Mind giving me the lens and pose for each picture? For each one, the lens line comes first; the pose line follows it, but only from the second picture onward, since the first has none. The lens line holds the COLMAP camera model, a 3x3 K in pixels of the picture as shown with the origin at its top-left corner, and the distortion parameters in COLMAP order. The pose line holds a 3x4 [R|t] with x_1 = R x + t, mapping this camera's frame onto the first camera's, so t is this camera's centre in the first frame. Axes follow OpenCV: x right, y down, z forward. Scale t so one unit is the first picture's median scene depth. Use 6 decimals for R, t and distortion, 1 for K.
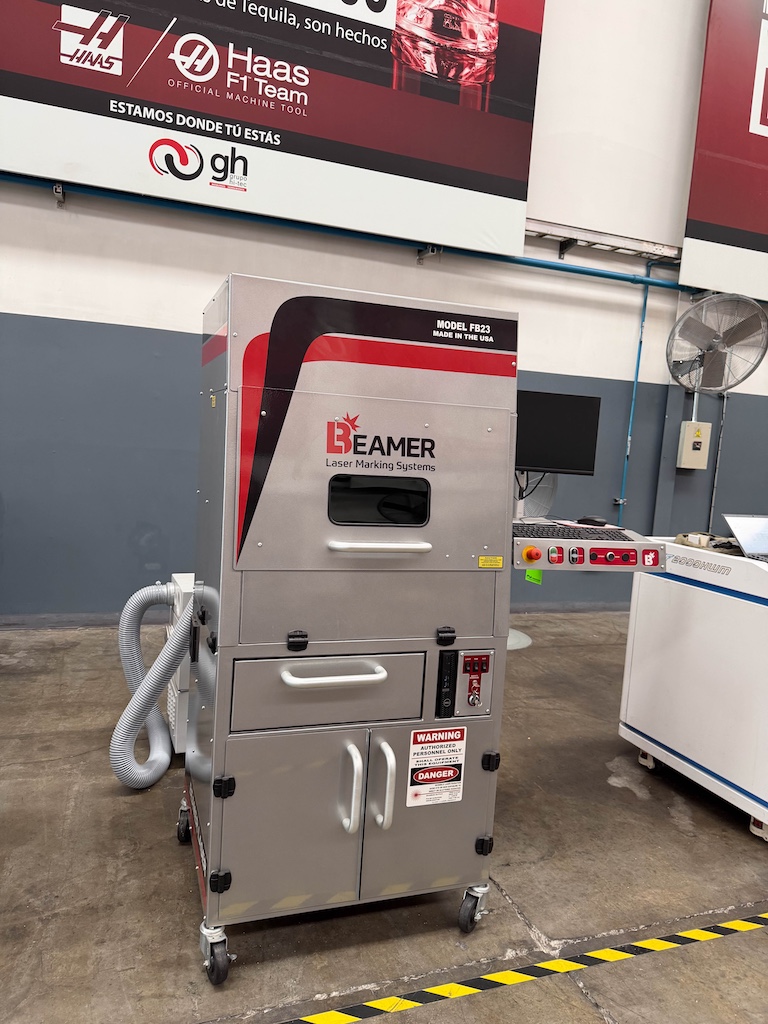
lens RADIAL K [[736.2, 0, 377.5], [0, 736.2, 502.4], [0, 0, 1]] dist [0.026242, -0.022503]
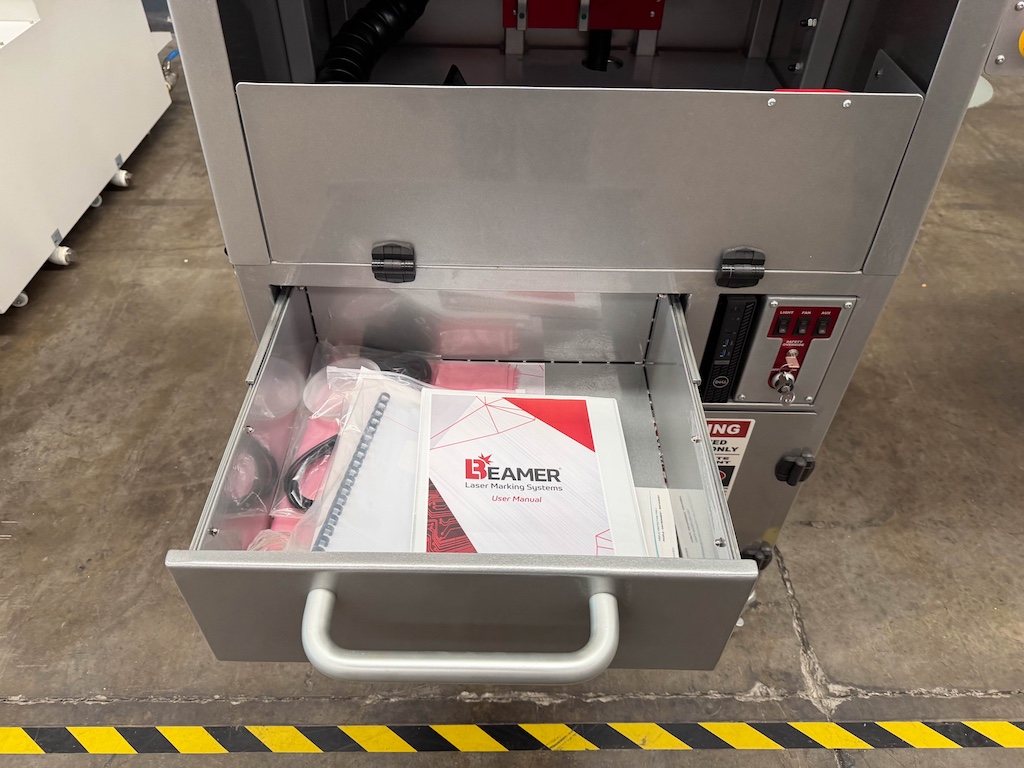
lens RADIAL K [[736.2, 0, 508.2], [0, 736.2, 385.0], [0, 0, 1]] dist [0.025877, -0.034991]
pose [[0.941234, 0.193689, -0.276701, 0.063630], [0.016234, 0.792344, 0.609858, -0.020972], [0.337366, -0.578511, 0.742637, 0.382869]]
